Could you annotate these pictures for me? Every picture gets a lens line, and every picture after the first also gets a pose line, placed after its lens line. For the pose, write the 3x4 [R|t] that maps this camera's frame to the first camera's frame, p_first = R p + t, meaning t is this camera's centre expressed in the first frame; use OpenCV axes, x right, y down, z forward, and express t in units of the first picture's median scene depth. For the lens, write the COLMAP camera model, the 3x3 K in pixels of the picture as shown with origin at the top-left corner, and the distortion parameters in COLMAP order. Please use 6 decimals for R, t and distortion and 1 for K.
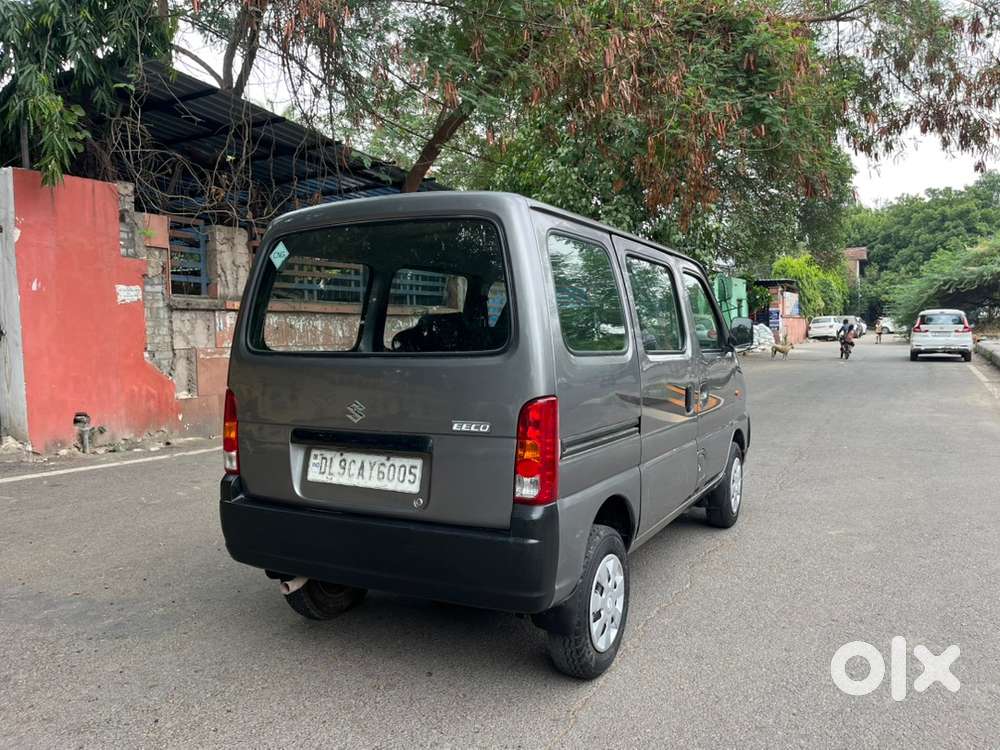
lens RADIAL K [[756.2, 0, 506.9], [0, 756.2, 371.1], [0, 0, 1]] dist [0.083073, -0.095307]
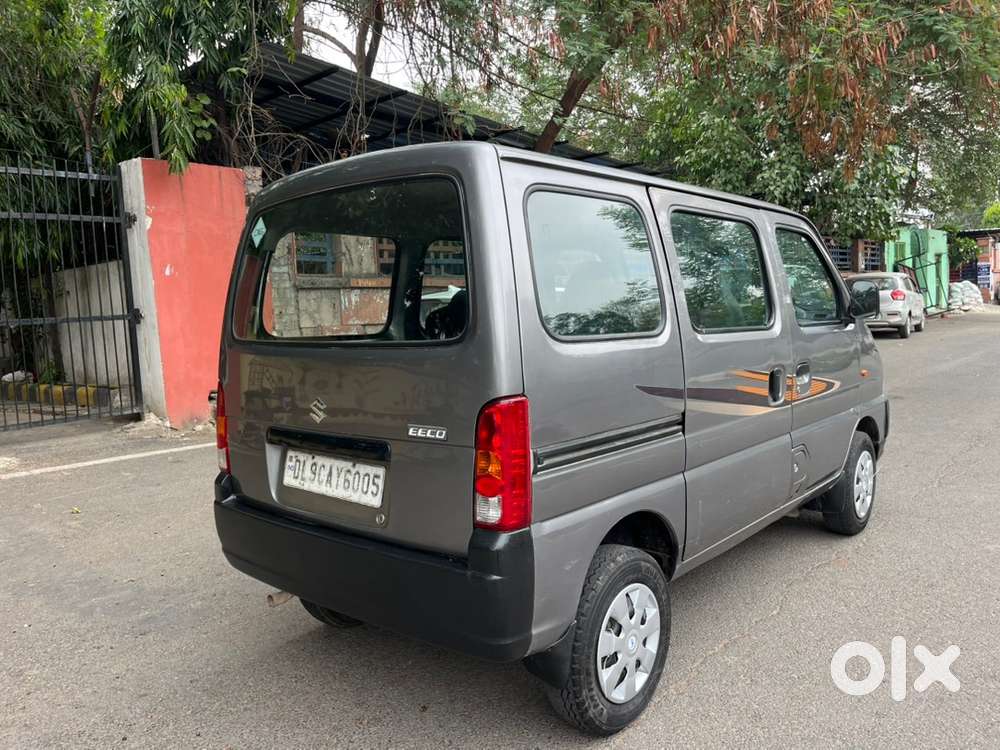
lens RADIAL K [[756.2, 0, 506.9], [0, 756.2, 371.1], [0, 0, 1]] dist [0.083073, -0.095307]
pose [[0.974776, -0.006220, -0.223099, 0.145192], [0.015455, 0.999093, 0.039672, -0.015745], [0.222649, -0.042119, 0.973988, 0.146223]]
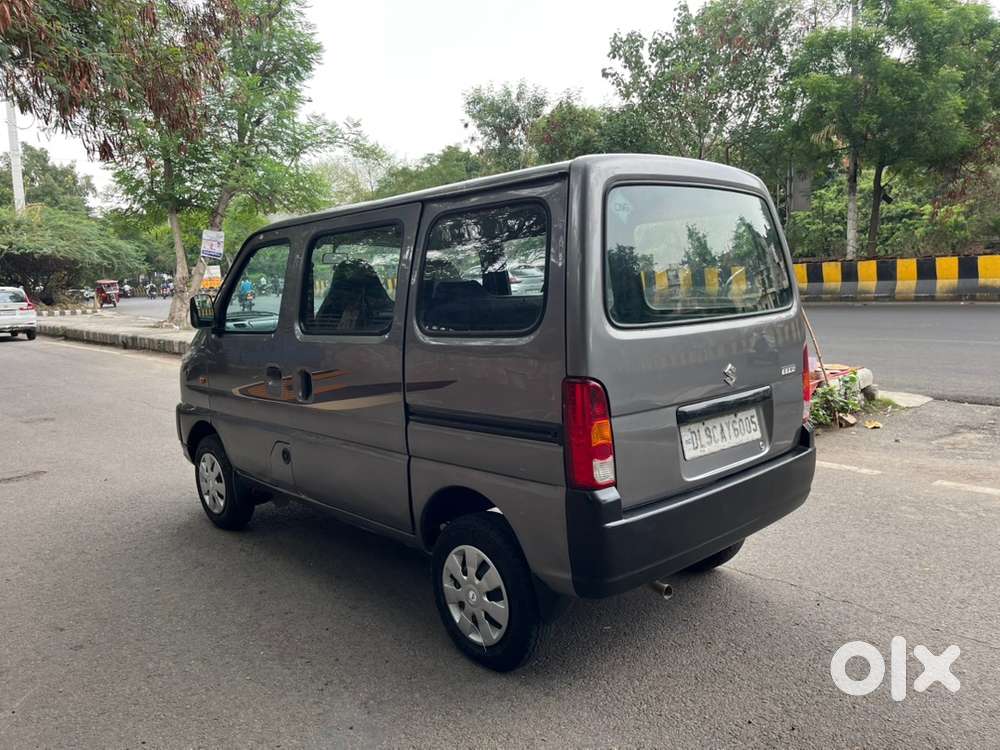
lens RADIAL K [[755.3, 0, 500.8], [0, 755.3, 364.0], [0, 0, 1]] dist [0.070622, -0.062269]
pose [[0.334427, -0.104278, 0.936635, -0.883464], [0.087071, 0.993027, 0.079467, -0.047674], [-0.938391, 0.054978, 0.341175, 0.668982]]
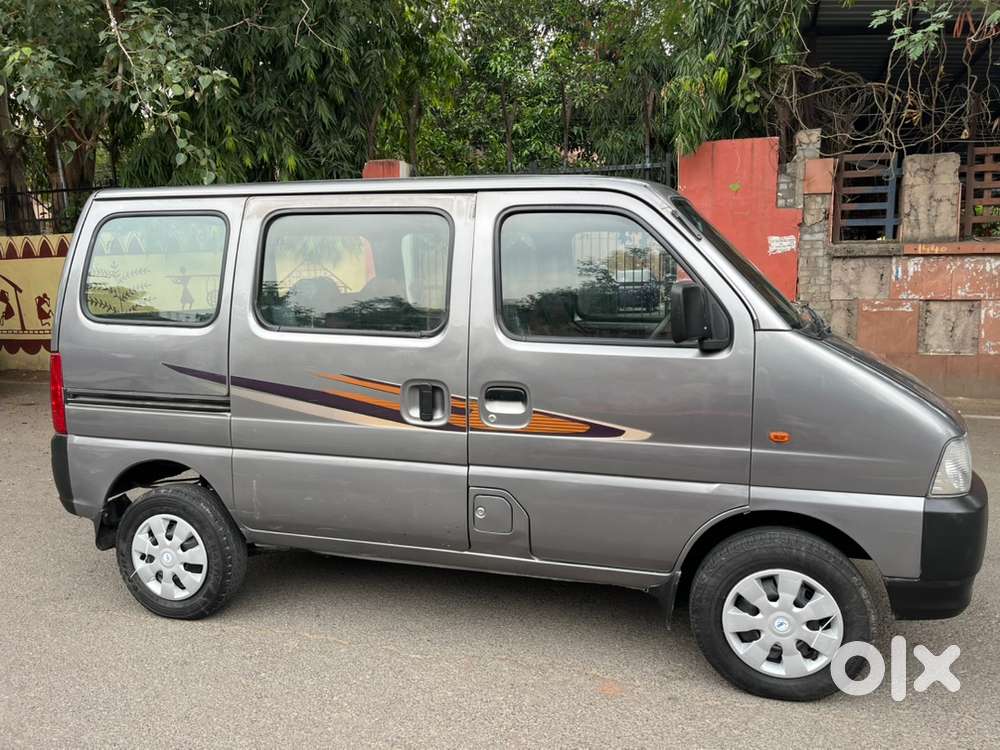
lens RADIAL K [[755.3, 0, 500.8], [0, 755.3, 364.0], [0, 0, 1]] dist [0.070622, -0.062269]
pose [[0.197949, 0.116452, -0.973270, 0.955637], [-0.046001, 0.992928, 0.109448, -0.080189], [0.979132, 0.023107, 0.201906, 0.953727]]
